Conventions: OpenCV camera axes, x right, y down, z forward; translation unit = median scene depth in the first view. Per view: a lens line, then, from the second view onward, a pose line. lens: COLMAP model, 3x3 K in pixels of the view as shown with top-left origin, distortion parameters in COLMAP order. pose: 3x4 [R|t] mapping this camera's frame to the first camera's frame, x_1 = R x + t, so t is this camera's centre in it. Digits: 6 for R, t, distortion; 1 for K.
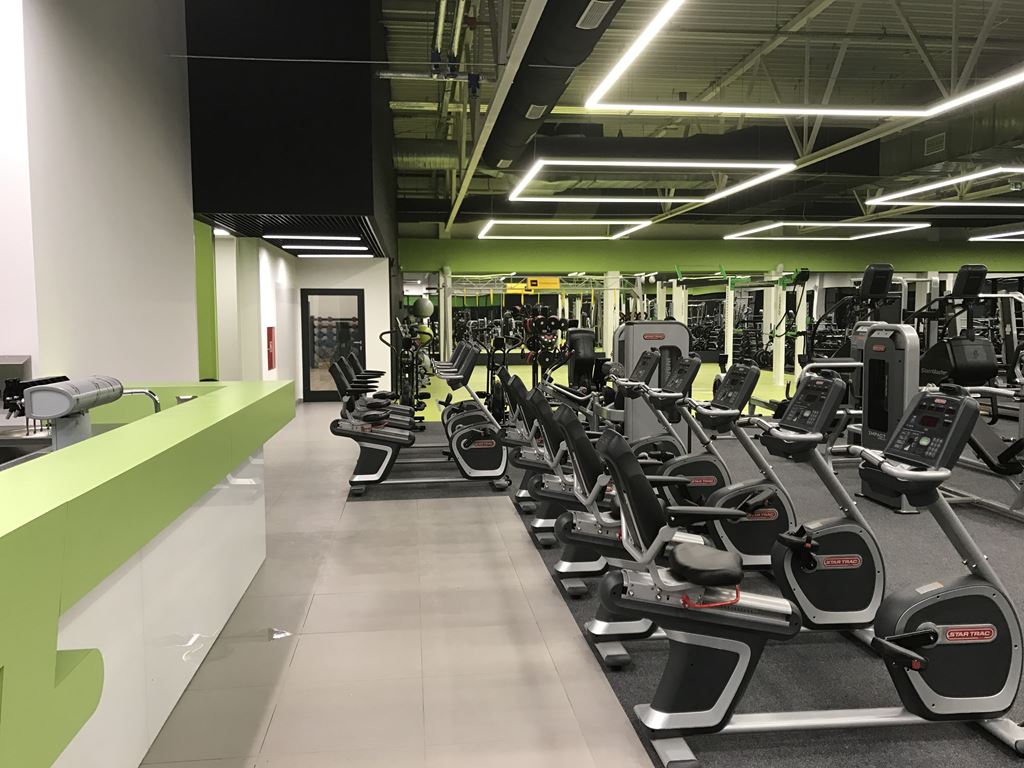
lens RADIAL K [[838.3, 0, 512.0], [0, 838.3, 384.0], [0, 0, 1]] dist [0.045900, -0.075786]
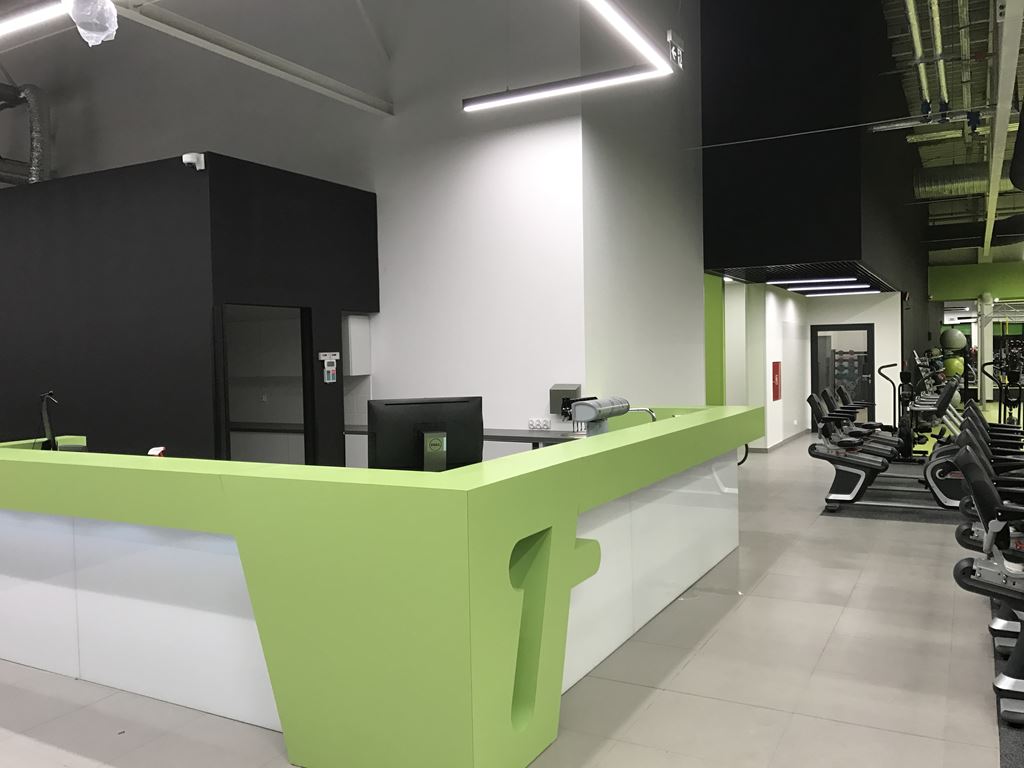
lens RADIAL K [[839.1, 0, 507.8], [0, 839.1, 380.4], [0, 0, 1]] dist [0.040377, -0.050207]
pose [[0.814216, 0.004909, -0.580541, 0.103865], [-0.030338, 0.998958, -0.034102, 0.007352], [0.579769, 0.045378, 0.813516, -0.157410]]
